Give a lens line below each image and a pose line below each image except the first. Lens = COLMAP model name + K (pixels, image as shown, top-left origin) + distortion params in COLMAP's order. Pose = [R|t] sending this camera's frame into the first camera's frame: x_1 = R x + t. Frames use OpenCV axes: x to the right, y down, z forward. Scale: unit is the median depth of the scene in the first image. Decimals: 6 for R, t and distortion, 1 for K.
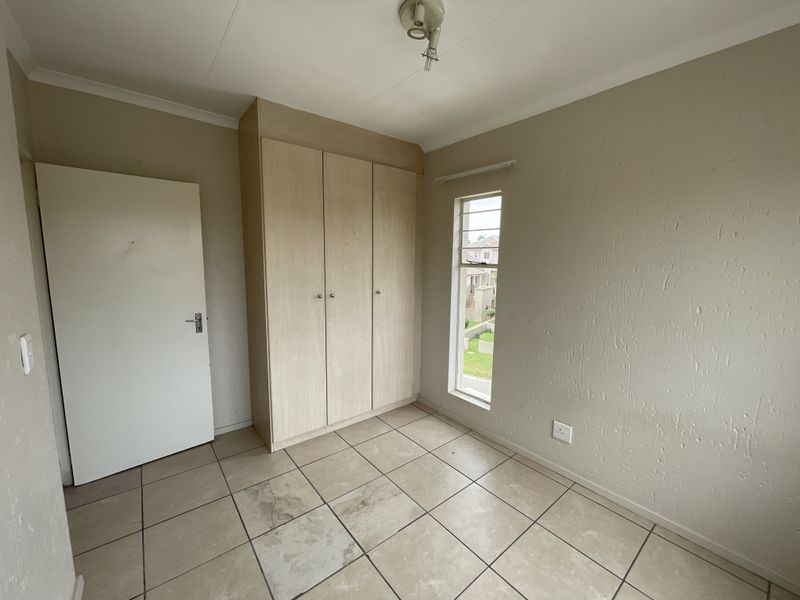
lens RADIAL K [[326.2, 0, 400.0], [0, 326.2, 300.0], [0, 0, 1]] dist [-0.001861, 0.000458]
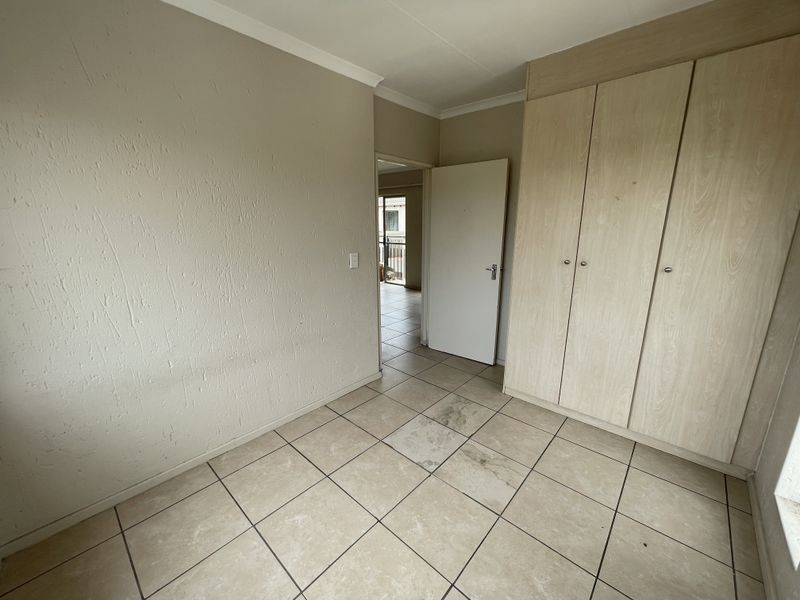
lens RADIAL K [[326.2, 0, 400.0], [0, 326.2, 300.0], [0, 0, 1]] dist [-0.001861, 0.000458]
pose [[0.151119, 0.221532, -0.963373, 0.556368], [-0.118772, 0.971574, 0.204786, -0.039103], [0.981354, 0.083475, 0.173135, 0.400158]]
